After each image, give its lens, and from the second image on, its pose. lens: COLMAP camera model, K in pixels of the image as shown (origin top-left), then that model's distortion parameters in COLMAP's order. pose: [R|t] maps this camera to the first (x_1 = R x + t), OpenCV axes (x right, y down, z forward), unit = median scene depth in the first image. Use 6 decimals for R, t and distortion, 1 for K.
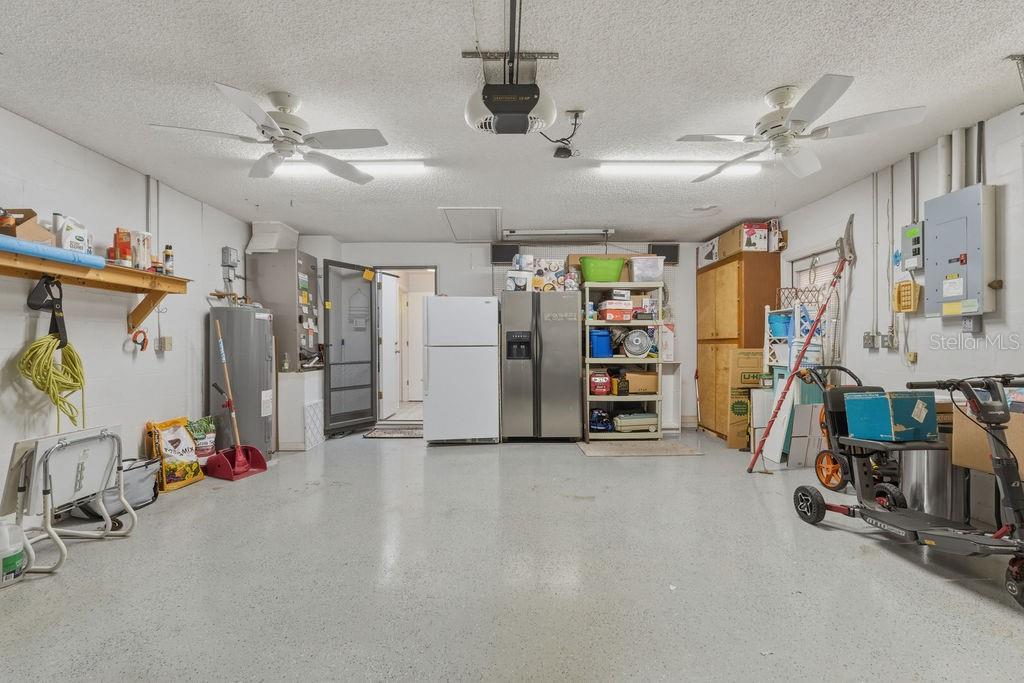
lens RADIAL K [[459.7, 0, 510.7], [0, 459.7, 346.8], [0, 0, 1]] dist [-0.000319, -0.000106]
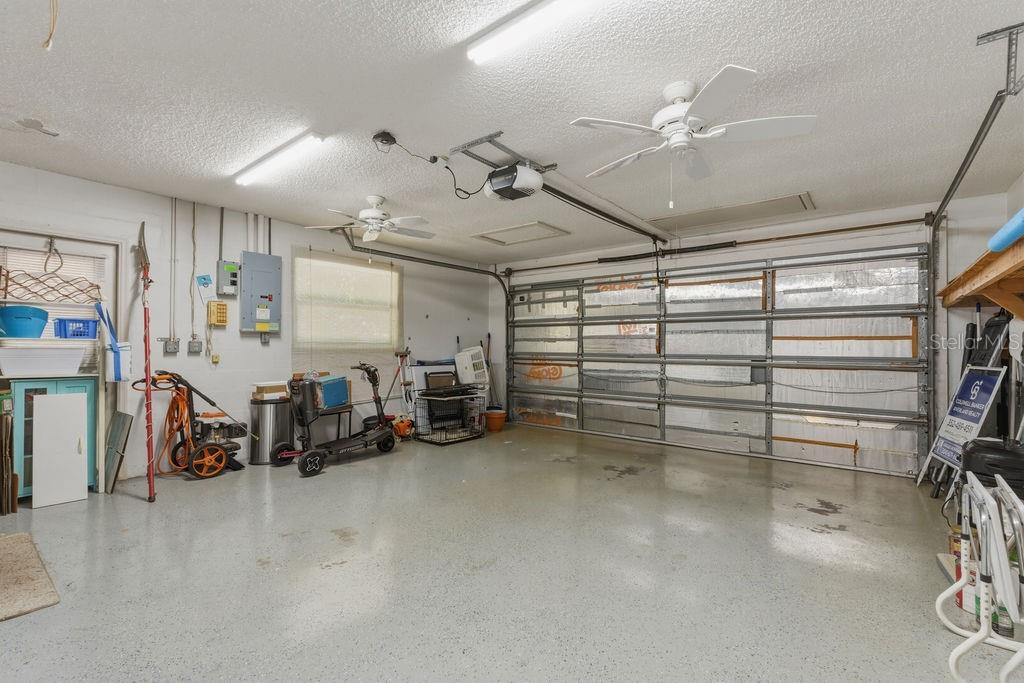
lens RADIAL K [[459.7, 0, 510.7], [0, 459.7, 346.8], [0, 0, 1]] dist [-0.000319, -0.000106]
pose [[-0.774691, 0.000657, 0.632339, -0.634860], [-0.002282, 0.999990, -0.003835, -0.009736], [-0.632336, -0.004414, -0.774682, 1.517368]]
